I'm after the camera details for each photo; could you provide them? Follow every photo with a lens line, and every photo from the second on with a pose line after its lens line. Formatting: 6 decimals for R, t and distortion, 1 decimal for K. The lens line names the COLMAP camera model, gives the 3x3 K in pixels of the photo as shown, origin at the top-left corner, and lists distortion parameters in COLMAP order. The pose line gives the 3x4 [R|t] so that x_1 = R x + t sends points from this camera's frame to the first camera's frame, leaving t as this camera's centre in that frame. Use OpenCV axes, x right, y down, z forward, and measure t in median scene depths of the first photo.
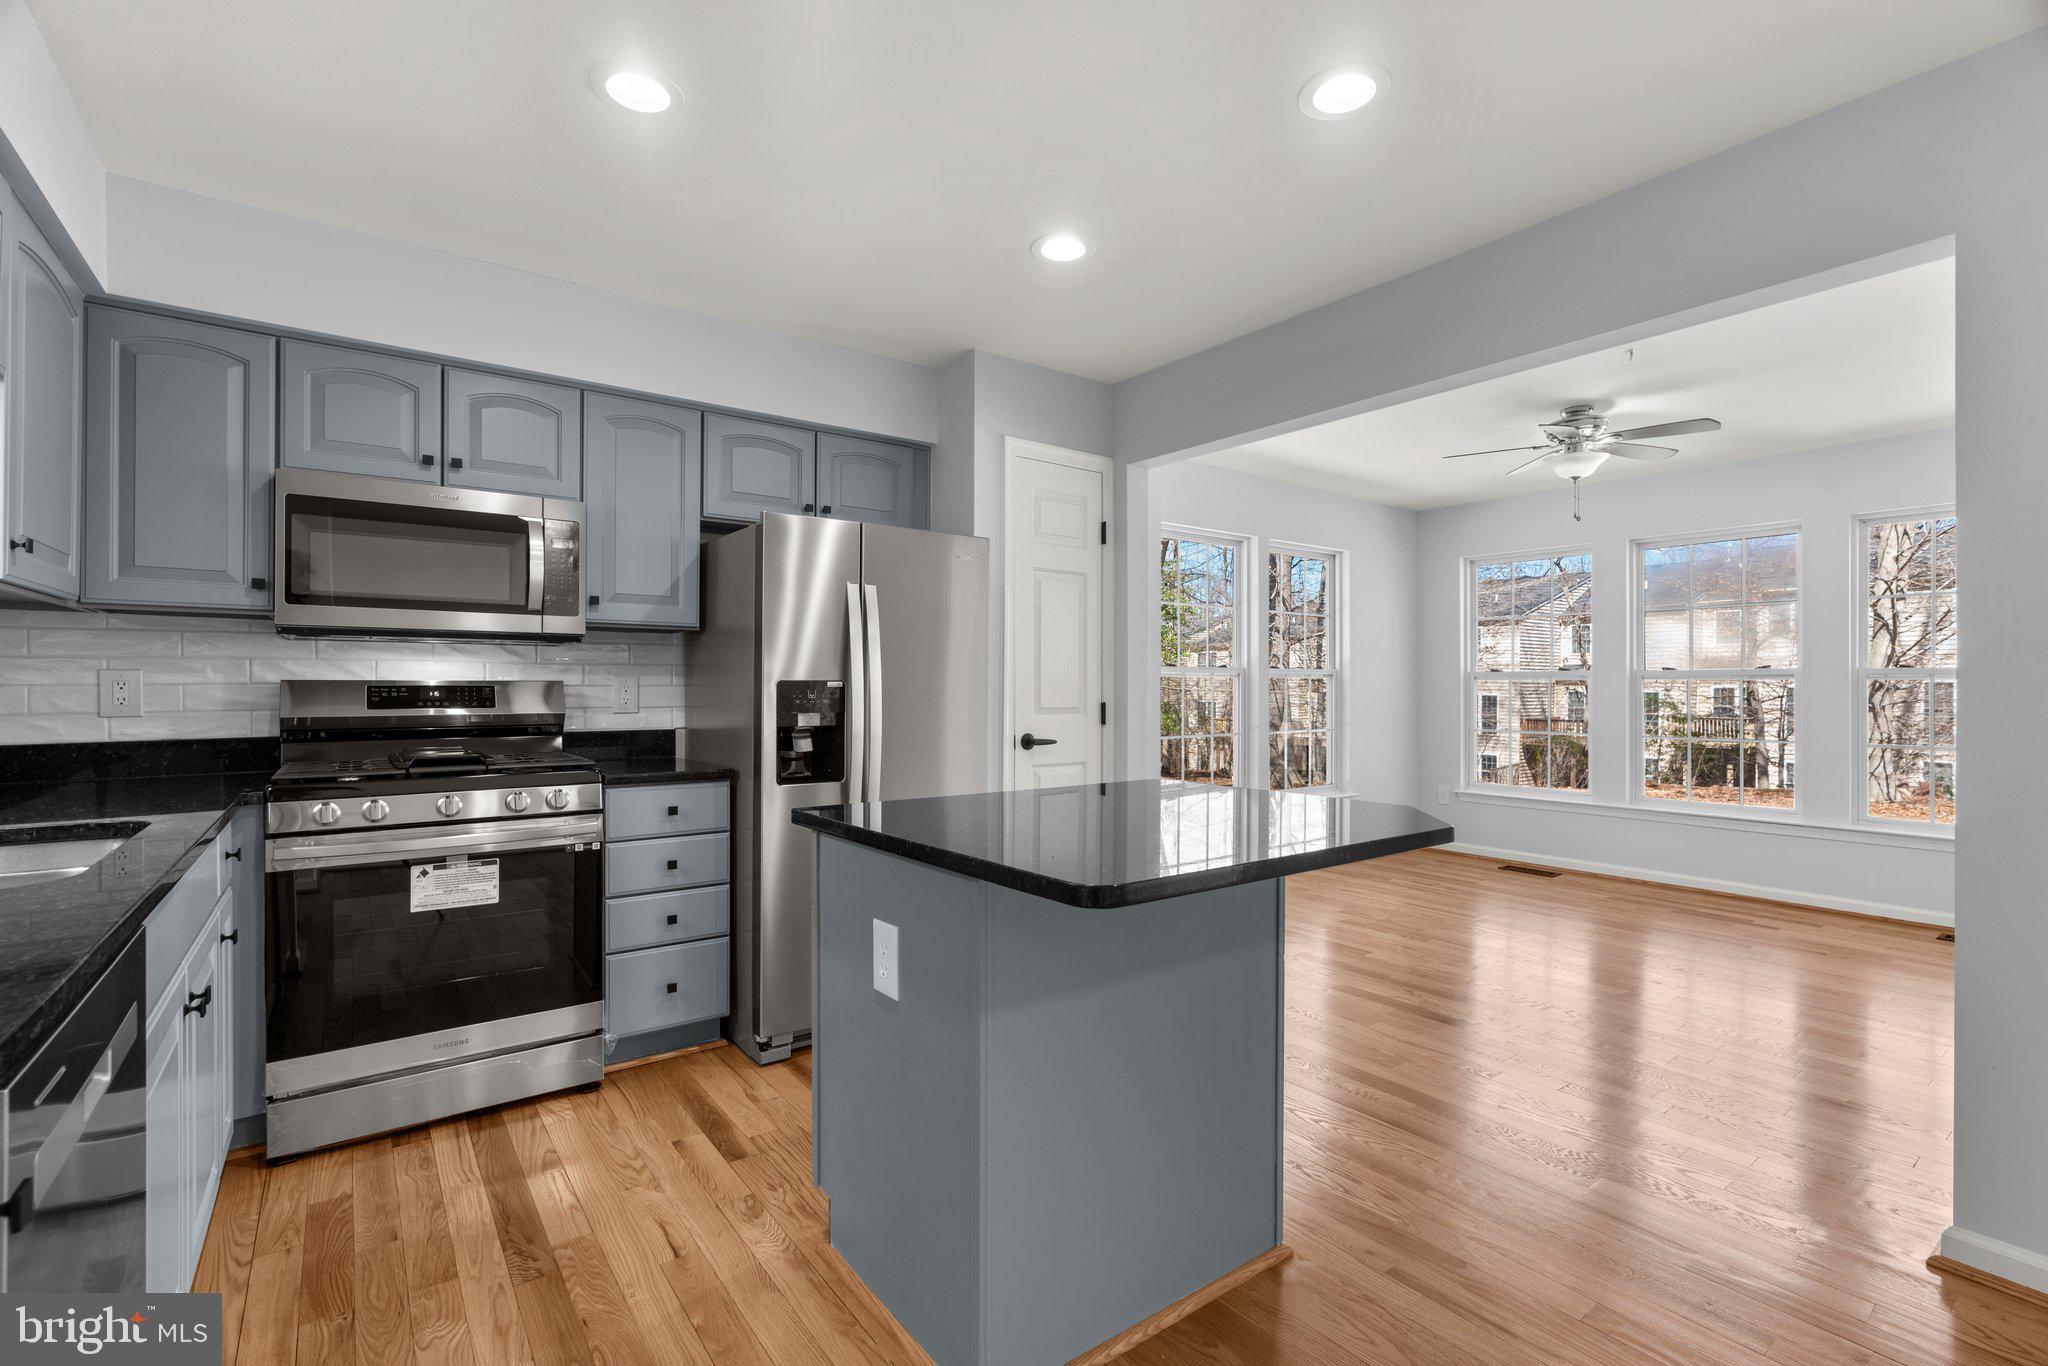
lens RADIAL K [[920.6, 0, 1019.0], [0, 920.6, 684.7], [0, 0, 1]] dist [-0.019743, 0.010047]
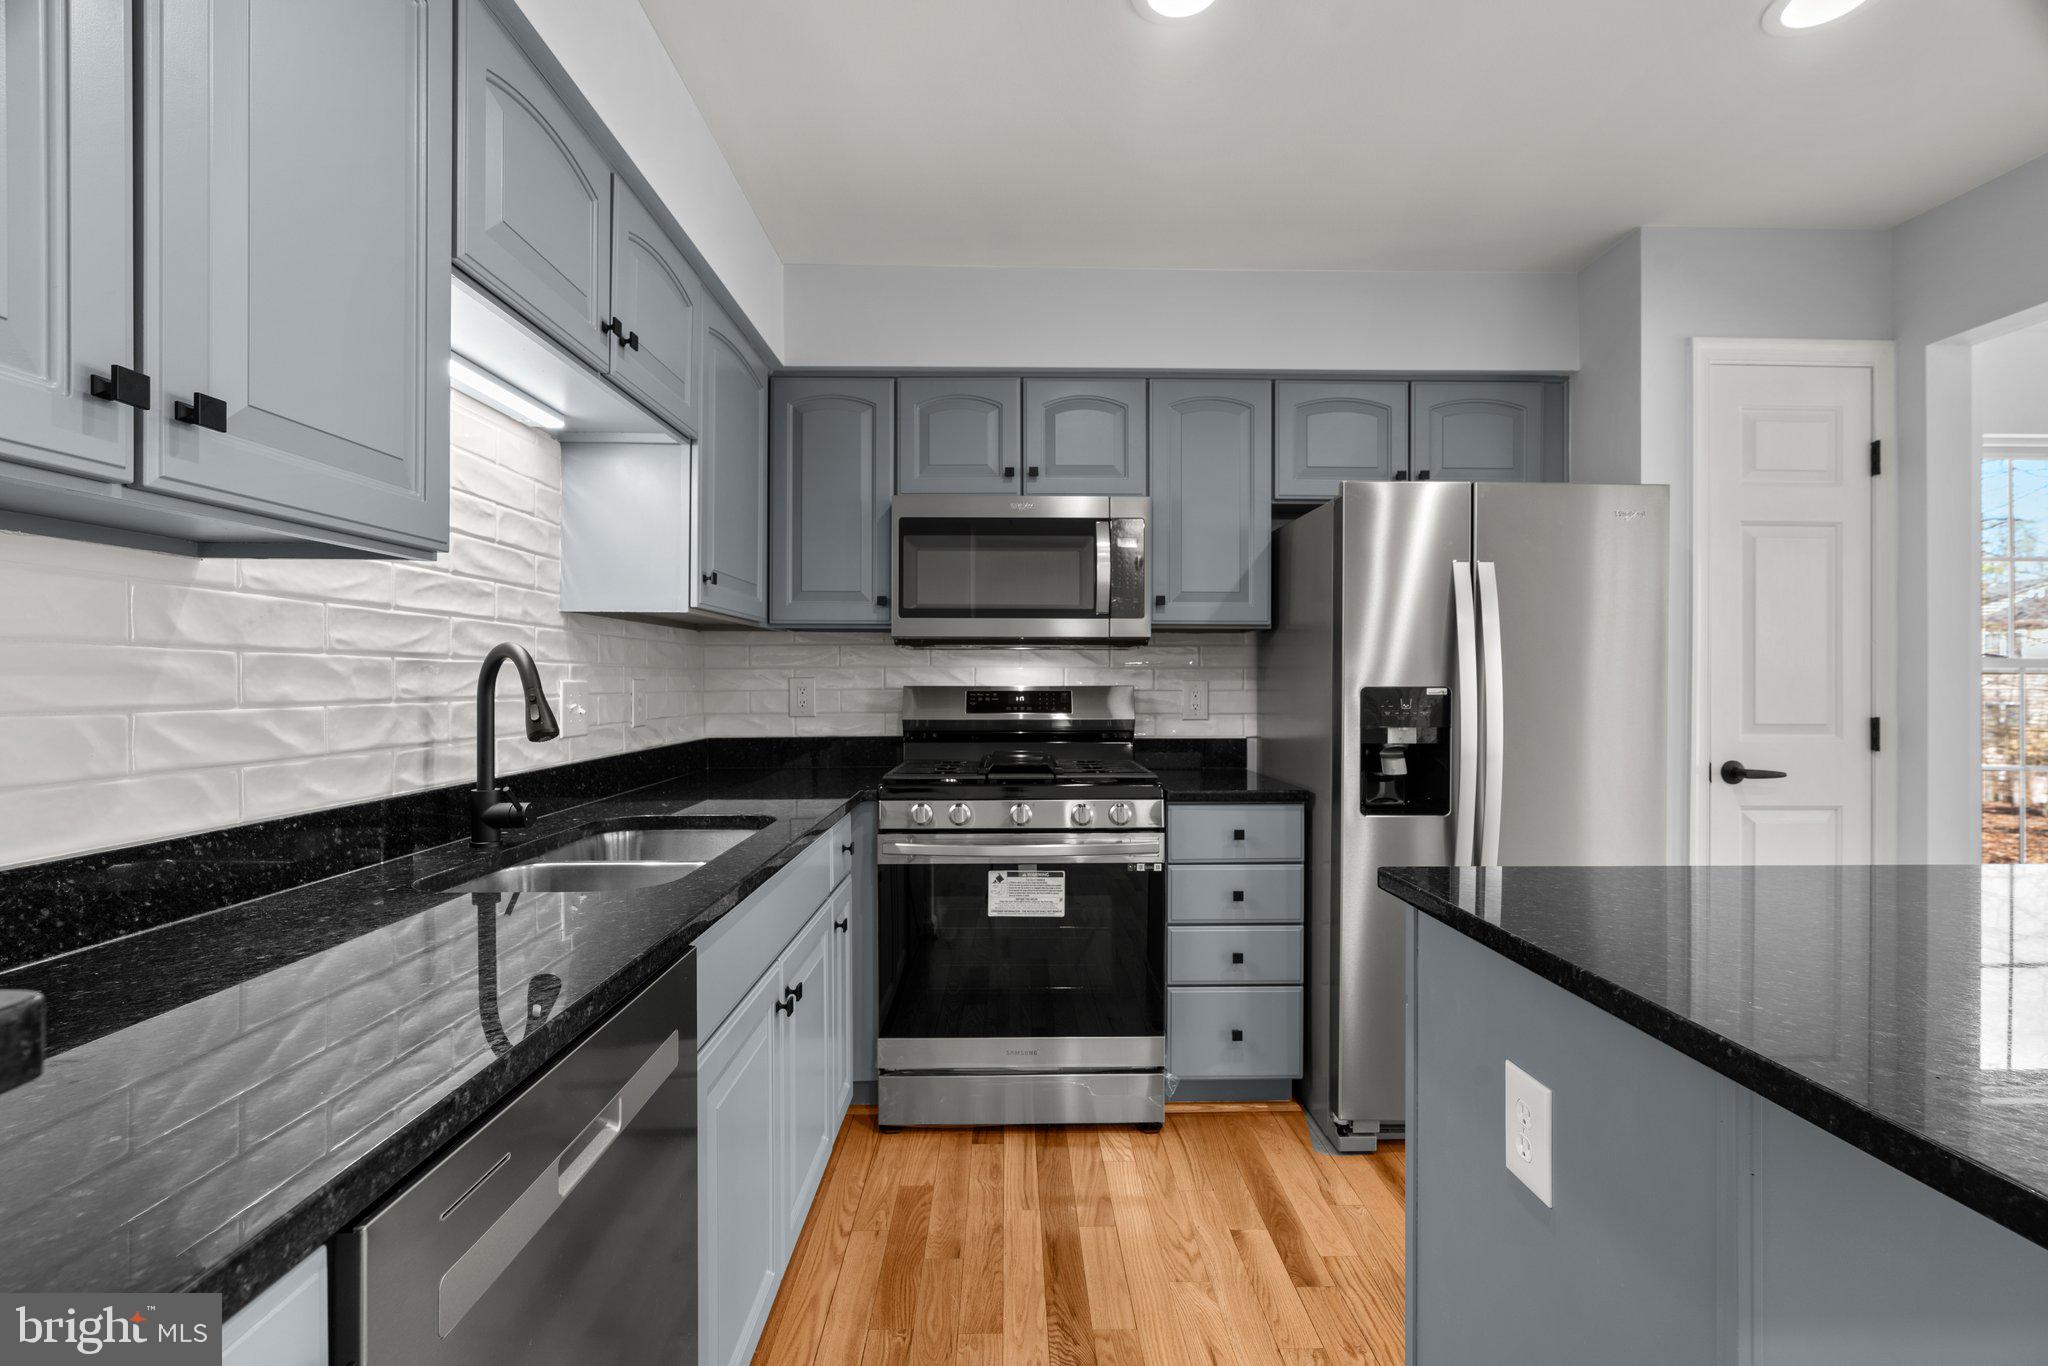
lens RADIAL K [[920.6, 0, 1019.0], [0, 920.6, 684.7], [0, 0, 1]] dist [-0.019743, 0.010047]
pose [[0.814675, -0.000124, -0.579918, -0.037903], [0.002313, 0.999993, 0.003035, -0.009832], [0.579913, -0.003814, 0.814669, 0.160258]]
